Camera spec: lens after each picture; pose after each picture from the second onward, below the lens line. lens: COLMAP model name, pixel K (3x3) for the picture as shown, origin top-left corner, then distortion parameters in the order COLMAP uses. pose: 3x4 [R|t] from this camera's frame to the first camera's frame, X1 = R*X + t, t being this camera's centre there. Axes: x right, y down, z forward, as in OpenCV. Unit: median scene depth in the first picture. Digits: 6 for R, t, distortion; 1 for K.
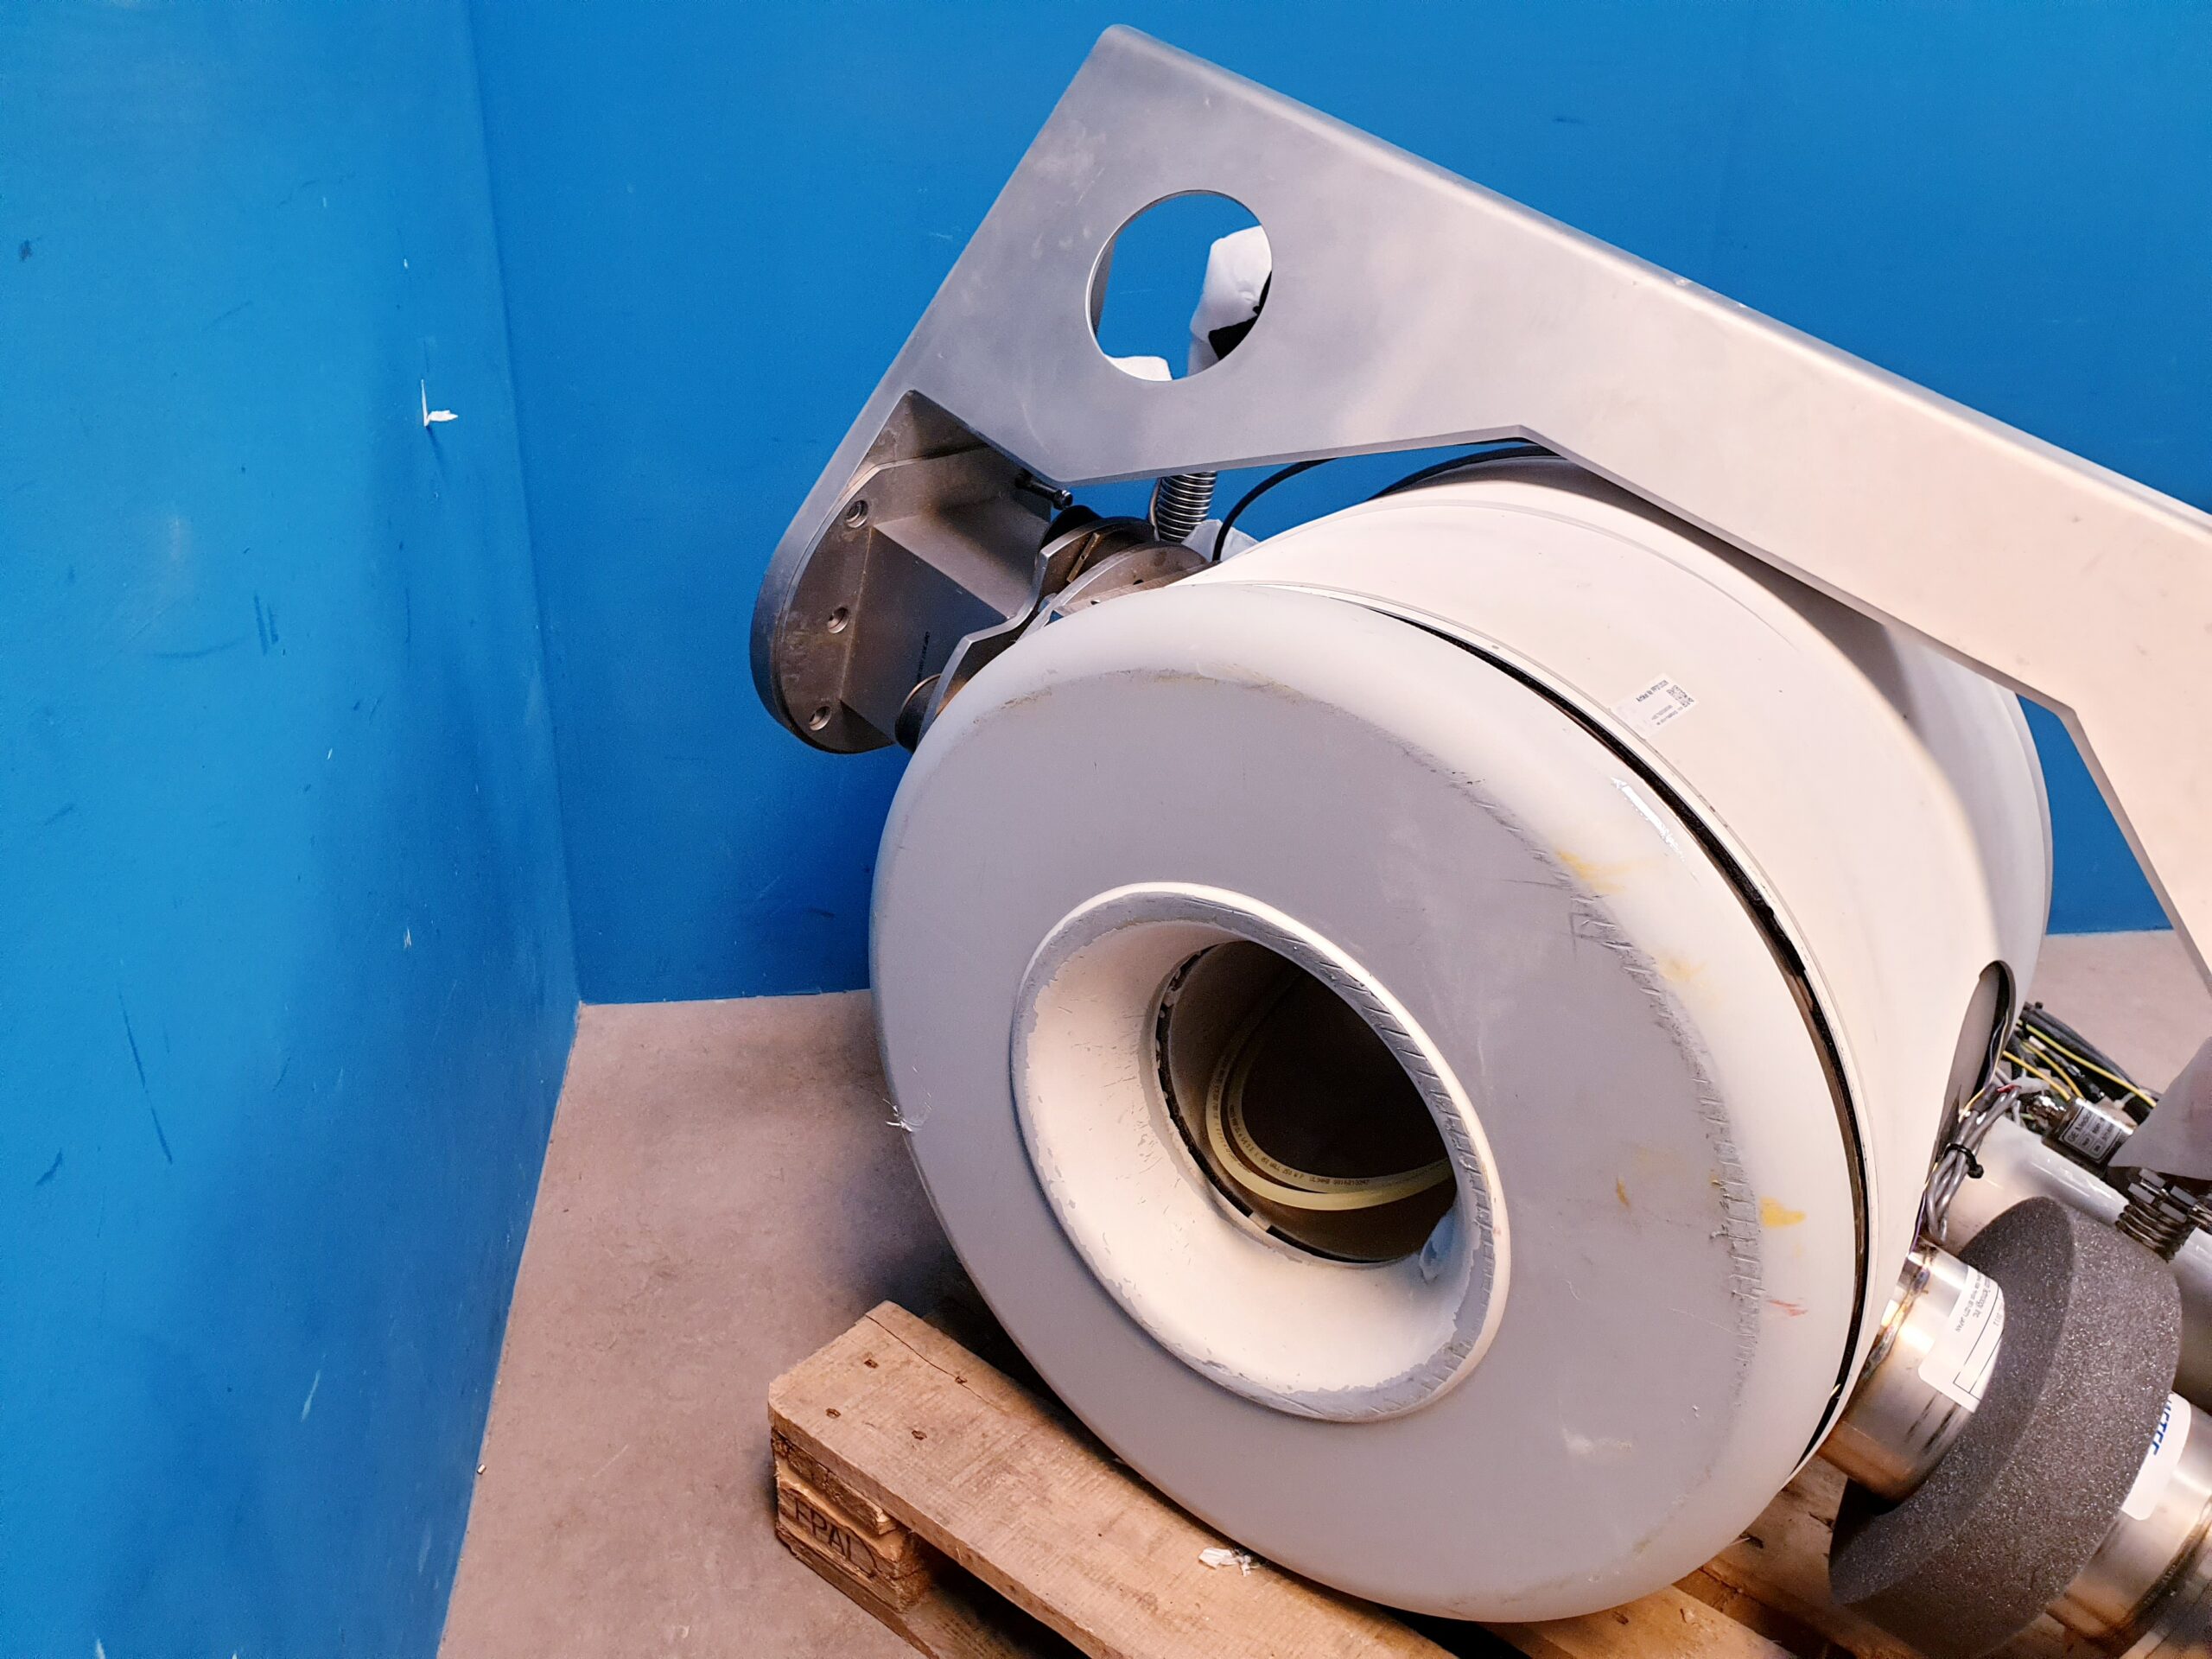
lens RADIAL K [[1735.1, 0, 1071.8], [0, 1735.1, 840.7], [0, 0, 1]] dist [-0.006487, 0.011013]
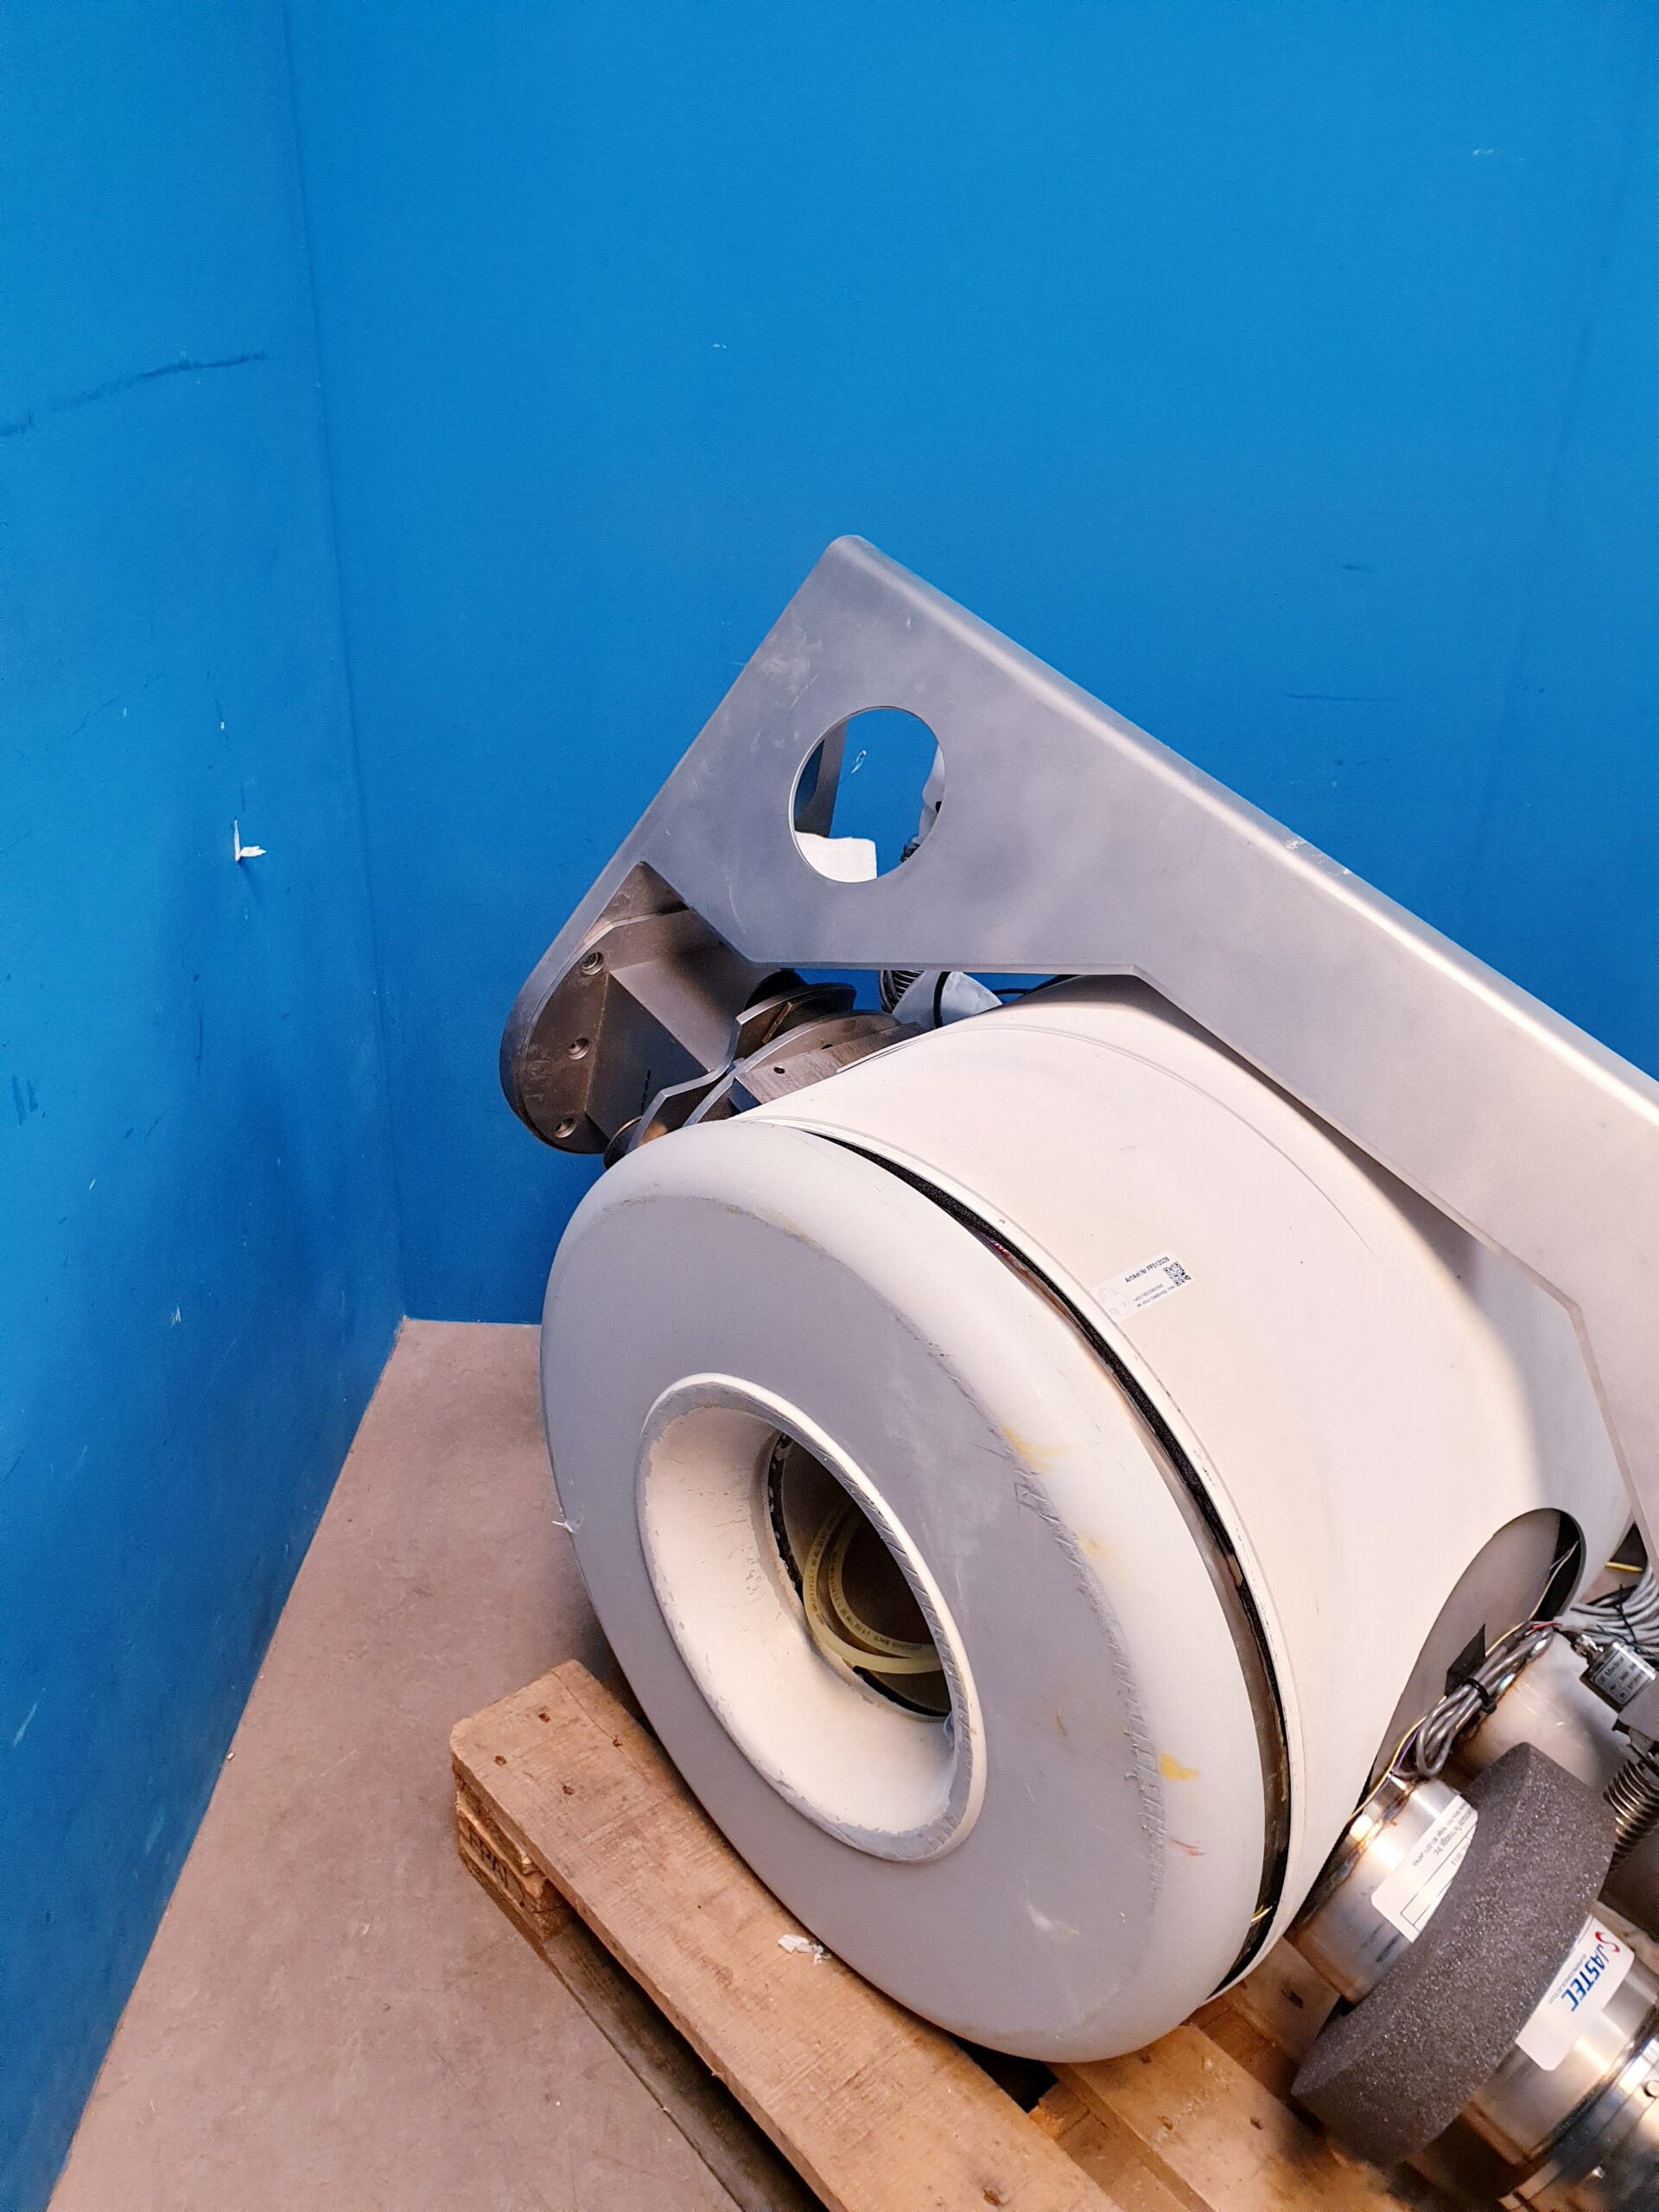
lens RADIAL K [[1735.1, 0, 800.9], [0, 1735.1, 1106.9], [0, 0, 1]] dist [-0.006487, 0.011013]
pose [[0.986068, 0.076506, -0.147702, 0.192694], [-0.072753, 0.996879, 0.030650, -0.148542], [0.149586, -0.019477, 0.988557, -0.093503]]
